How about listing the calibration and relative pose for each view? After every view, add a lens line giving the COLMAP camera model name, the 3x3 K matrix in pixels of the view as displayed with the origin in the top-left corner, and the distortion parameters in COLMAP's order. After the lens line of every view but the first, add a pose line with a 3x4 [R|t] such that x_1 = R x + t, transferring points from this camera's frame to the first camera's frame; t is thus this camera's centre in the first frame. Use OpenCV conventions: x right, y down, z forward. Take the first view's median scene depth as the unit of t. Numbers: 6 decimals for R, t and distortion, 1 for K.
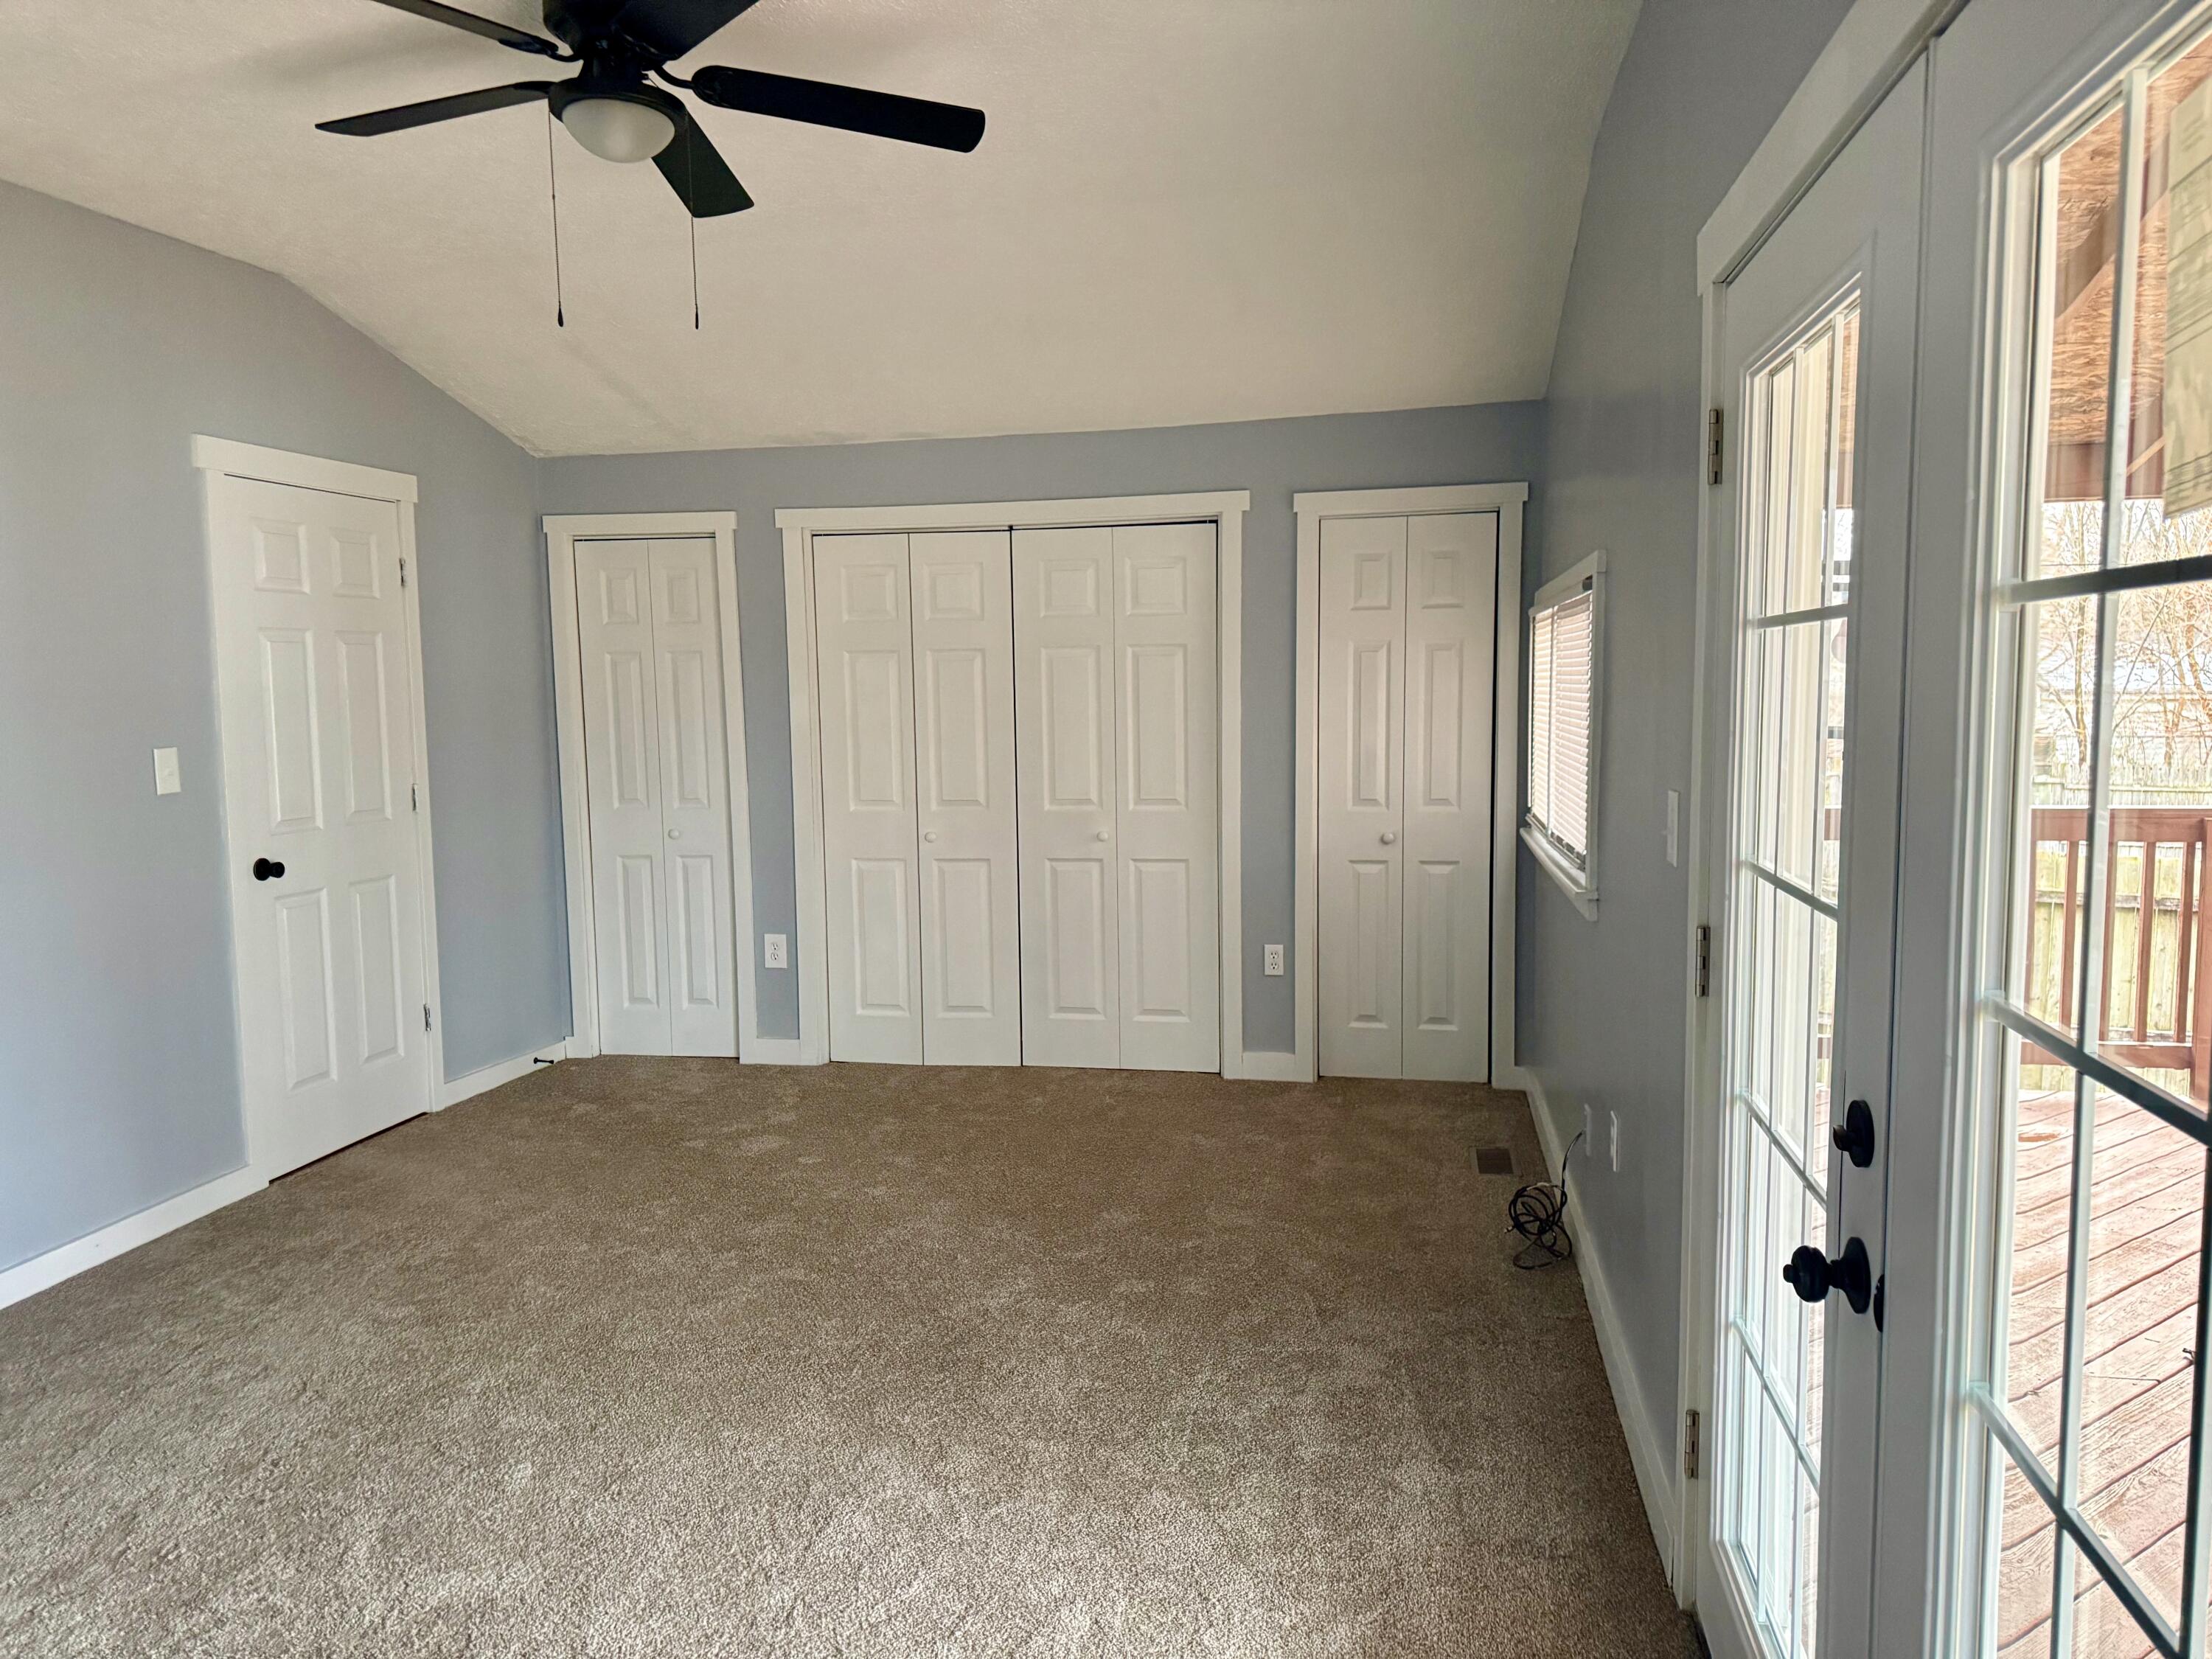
lens RADIAL K [[1553.4, 0, 1113.6], [0, 1553.4, 836.8], [0, 0, 1]] dist [-0.006930, -0.024340]
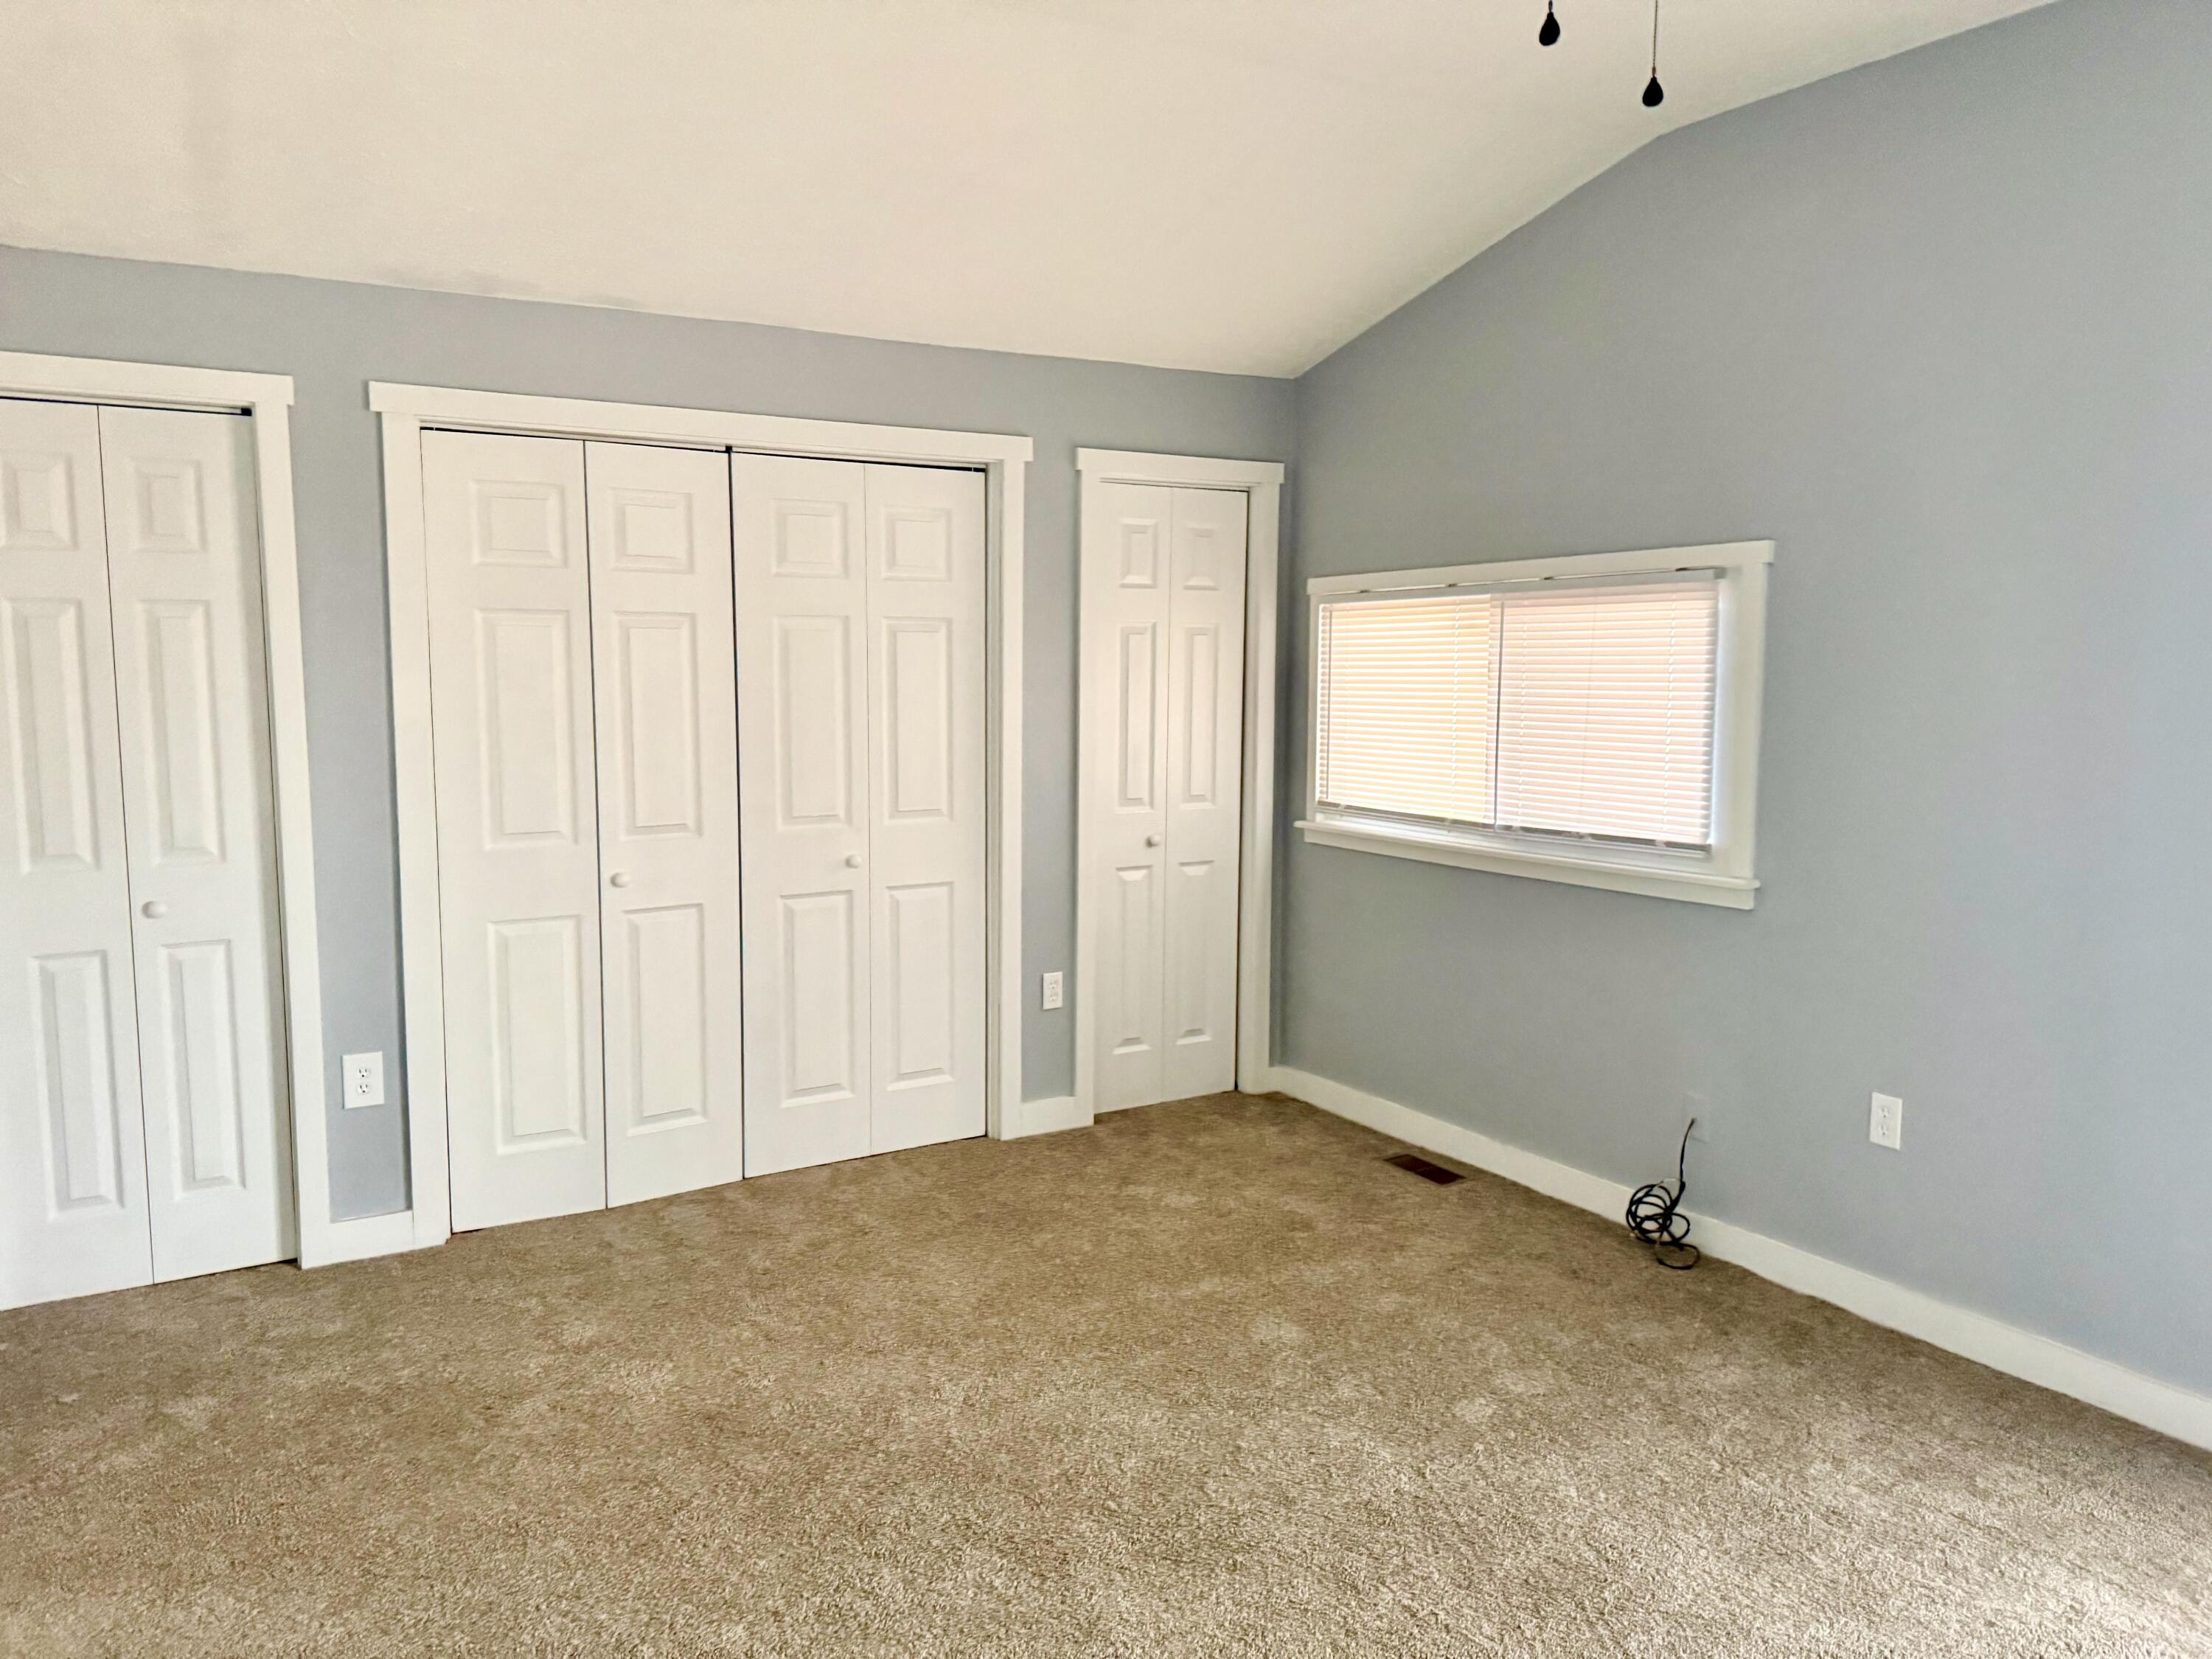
lens RADIAL K [[1553.4, 0, 1108.5], [0, 1553.4, 823.6], [0, 0, 1]] dist [-0.006930, -0.024340]
pose [[0.718262, -0.055384, 0.693565, -0.459133], [0.050440, 0.998349, 0.027486, -0.034474], [-0.693942, 0.015241, 0.719870, 0.356075]]
